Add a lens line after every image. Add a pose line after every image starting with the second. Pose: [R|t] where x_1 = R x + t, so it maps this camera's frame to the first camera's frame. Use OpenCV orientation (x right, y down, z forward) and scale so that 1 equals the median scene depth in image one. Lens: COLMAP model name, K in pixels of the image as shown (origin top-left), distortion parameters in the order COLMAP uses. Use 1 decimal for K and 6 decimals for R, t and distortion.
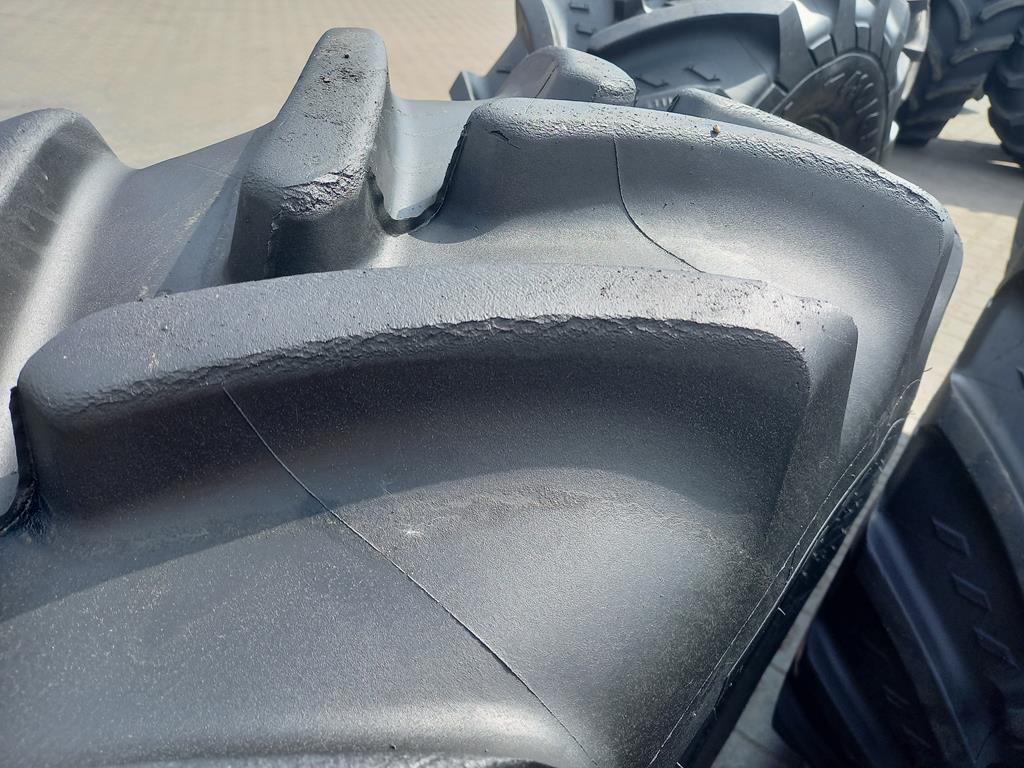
lens RADIAL K [[755.8, 0, 504.6], [0, 755.8, 392.5], [0, 0, 1]] dist [0.030065, -0.032135]
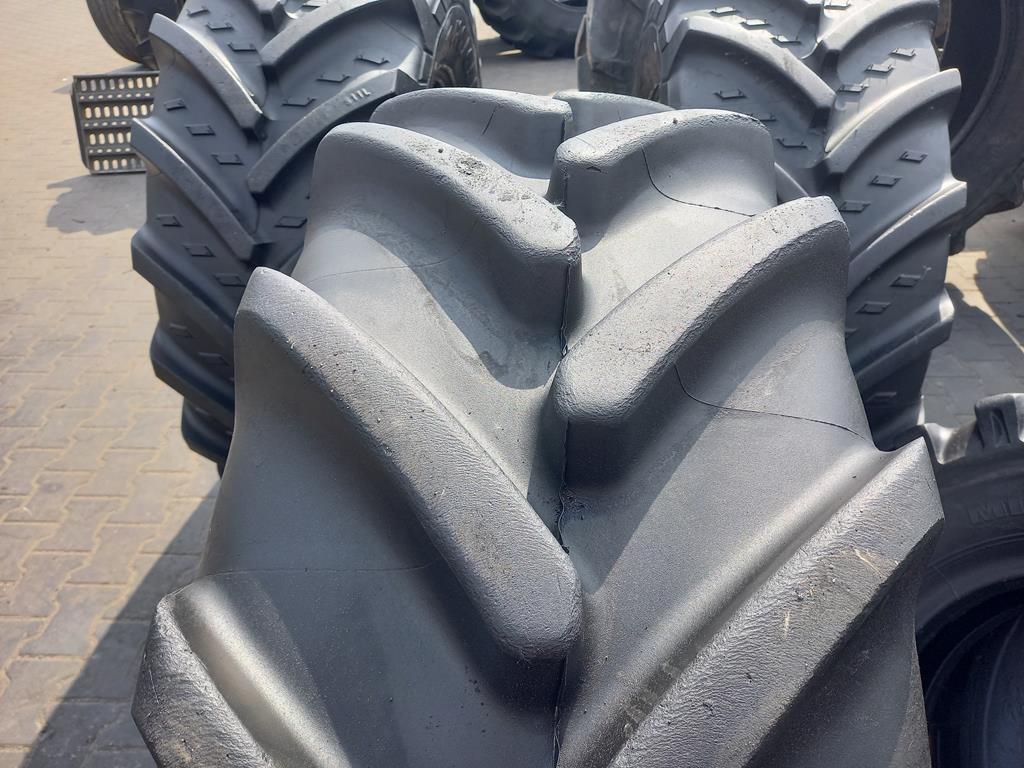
lens RADIAL K [[755.8, 0, 513.0], [0, 755.8, 385.6], [0, 0, 1]] dist [0.030065, -0.032135]
pose [[0.795315, -0.442007, 0.414853, -0.260799], [0.422554, 0.894919, 0.143417, -0.066753], [-0.434651, 0.061236, 0.898515, -0.066436]]
